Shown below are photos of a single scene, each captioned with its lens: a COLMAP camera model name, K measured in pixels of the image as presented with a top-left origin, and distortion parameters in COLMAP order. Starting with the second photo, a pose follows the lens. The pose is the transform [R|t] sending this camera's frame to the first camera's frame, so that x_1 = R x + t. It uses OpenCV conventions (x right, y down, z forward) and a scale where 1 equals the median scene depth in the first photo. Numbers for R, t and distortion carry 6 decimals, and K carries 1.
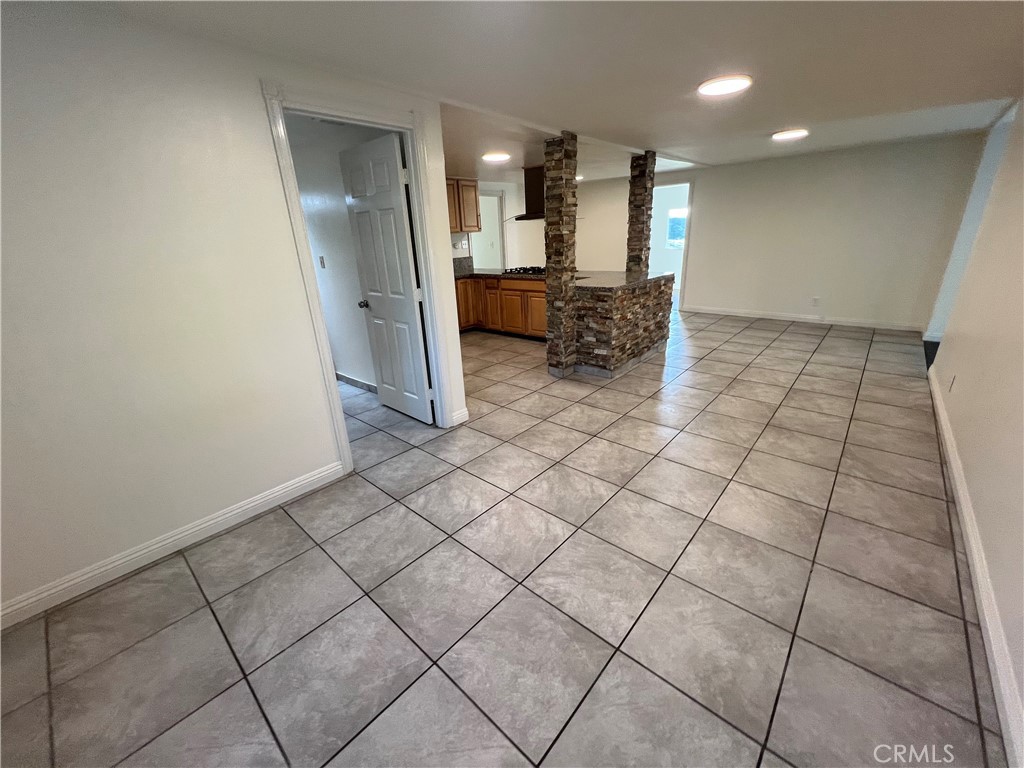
lens RADIAL K [[411.3, 0, 511.0], [0, 411.3, 383.9], [0, 0, 1]] dist [-0.004212, 0.000622]
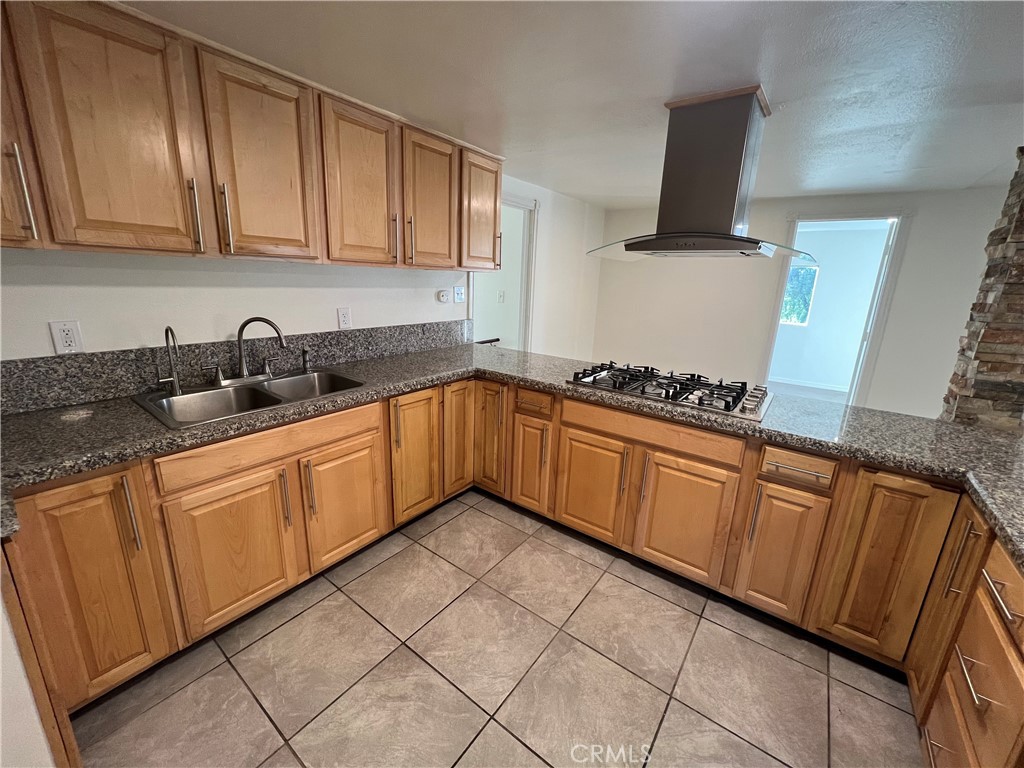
lens RADIAL K [[411.3, 0, 510.5], [0, 411.3, 382.9], [0, 0, 1]] dist [-0.004212, 0.000622]
pose [[0.993514, 0.063399, 0.094393, -0.104681], [-0.053654, 0.993293, -0.102423, -0.217116], [-0.100254, 0.096694, 0.990252, 0.602195]]
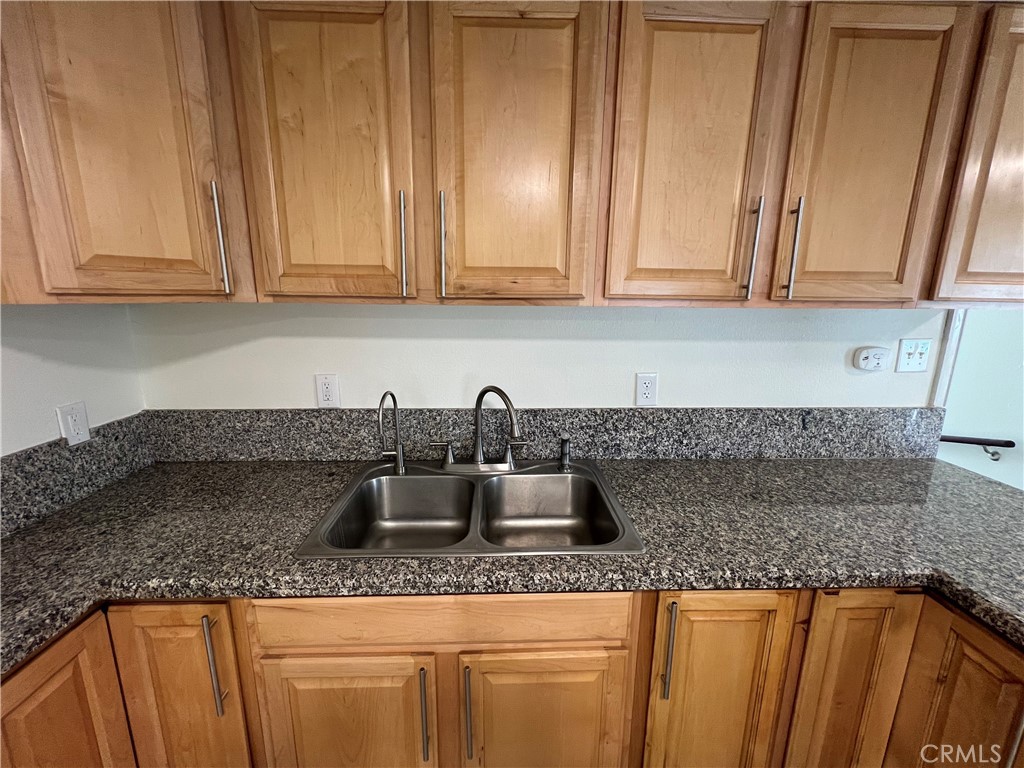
lens RADIAL K [[411.3, 0, 510.5], [0, 411.3, 380.8], [0, 0, 1]] dist [-0.004212, 0.000622]
pose [[0.679254, 0.199785, -0.706187, -0.114771], [-0.289835, 0.957043, -0.008026, -0.292339], [0.674248, 0.210129, 0.707980, 0.782550]]
